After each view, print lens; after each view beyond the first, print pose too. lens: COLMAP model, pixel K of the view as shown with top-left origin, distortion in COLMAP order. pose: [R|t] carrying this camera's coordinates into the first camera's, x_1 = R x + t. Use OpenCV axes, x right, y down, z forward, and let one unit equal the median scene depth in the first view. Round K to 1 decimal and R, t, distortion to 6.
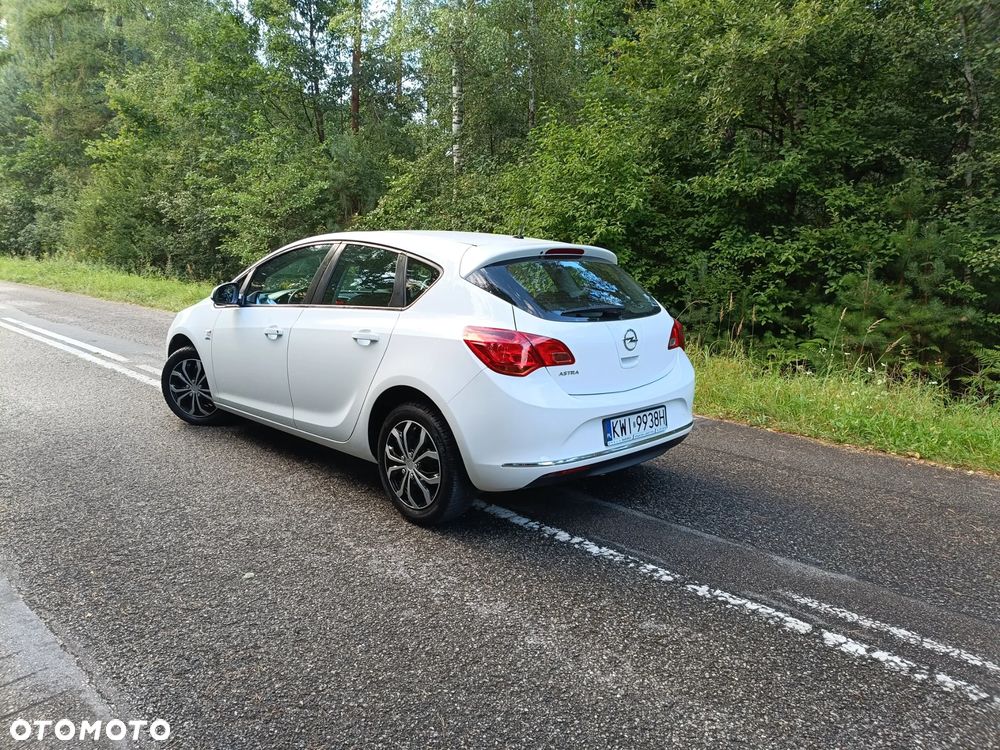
lens RADIAL K [[733.4, 0, 502.1], [0, 733.4, 370.0], [0, 0, 1]] dist [0.031590, -0.019284]
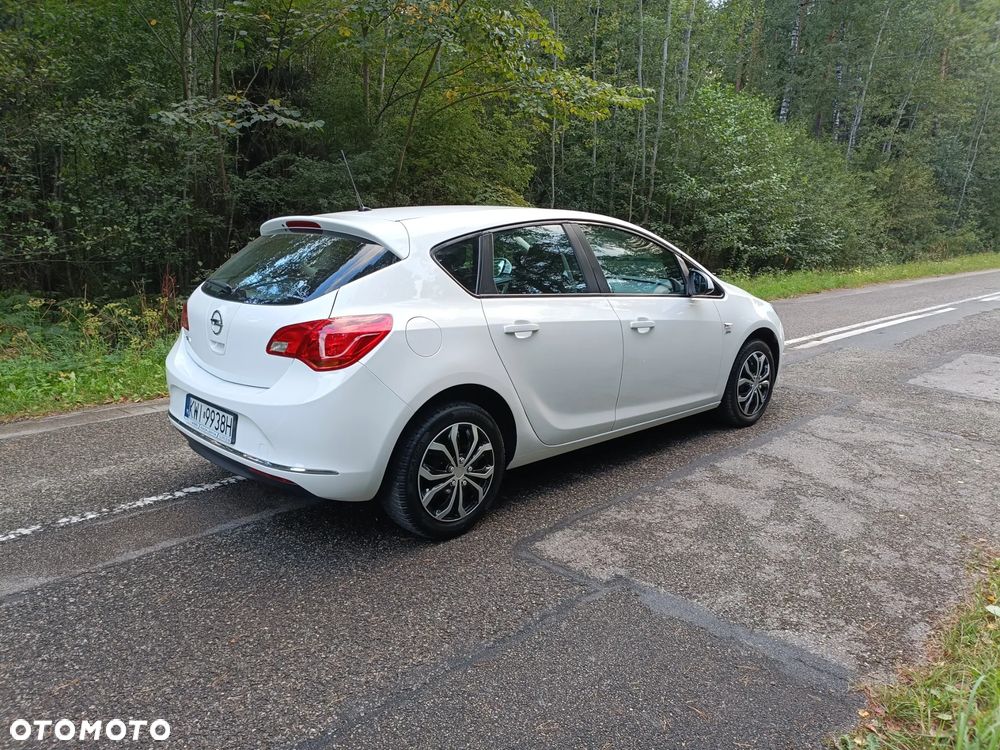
lens RADIAL K [[733.4, 0, 494.2], [0, 733.4, 377.7], [0, 0, 1]] dist [0.031590, -0.019284]
pose [[-0.021405, 0.189467, -0.981654, 0.895072], [-0.174457, 0.966107, 0.190270, -0.174186], [0.984432, 0.175329, 0.012374, 1.130311]]
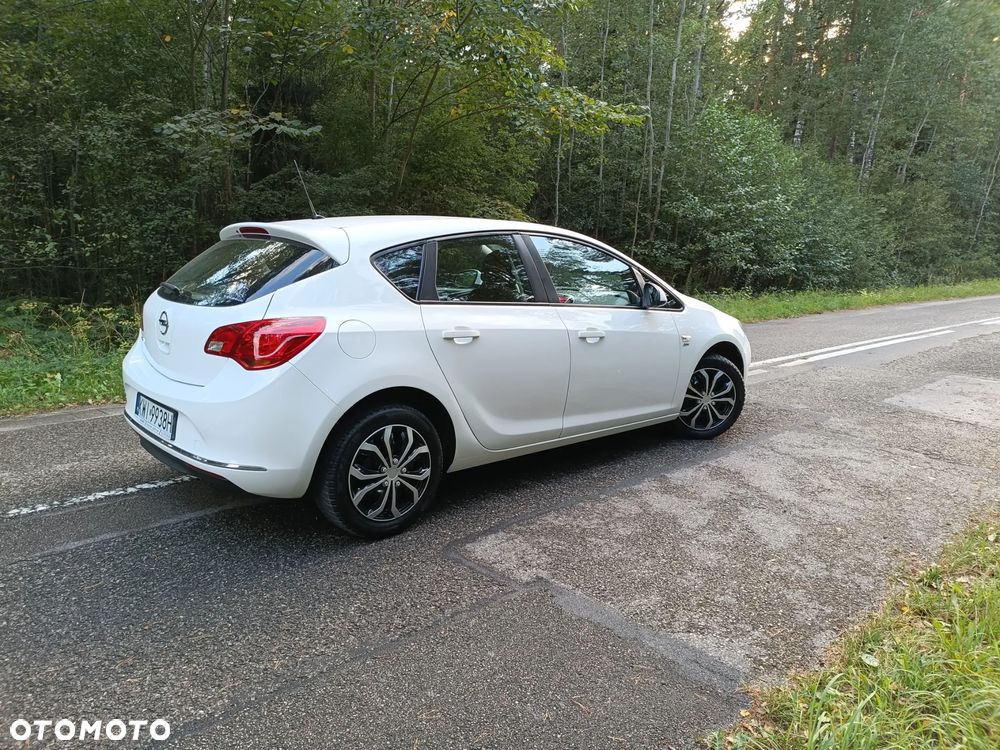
lens RADIAL K [[733.4, 0, 495.0], [0, 733.4, 377.0], [0, 0, 1]] dist [0.031590, -0.019284]
pose [[-0.048618, 0.166007, -0.984925, 0.912245], [-0.190778, 0.966393, 0.172300, -0.181755], [0.980429, 0.196279, -0.015313, 1.217492]]
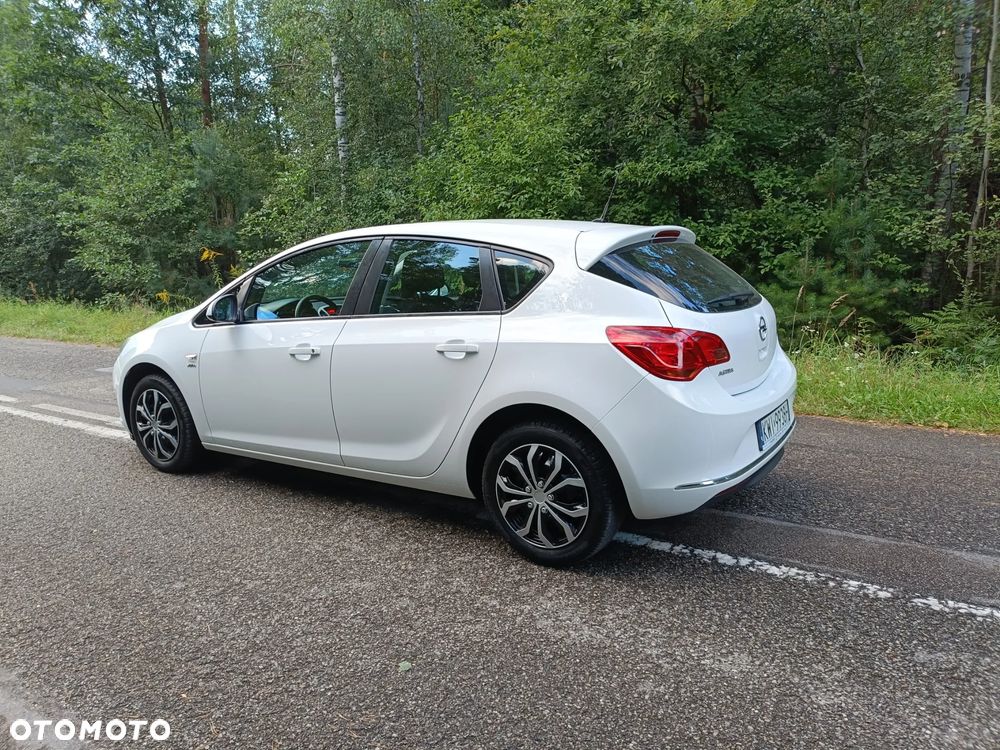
lens RADIAL K [[733.4, 0, 502.0], [0, 733.4, 371.2], [0, 0, 1]] dist [0.031590, -0.019284]
pose [[0.976301, -0.081634, 0.200432, -0.270074], [0.080873, 0.996652, 0.011998, -0.022302], [-0.200741, 0.004496, 0.979634, 0.159694]]
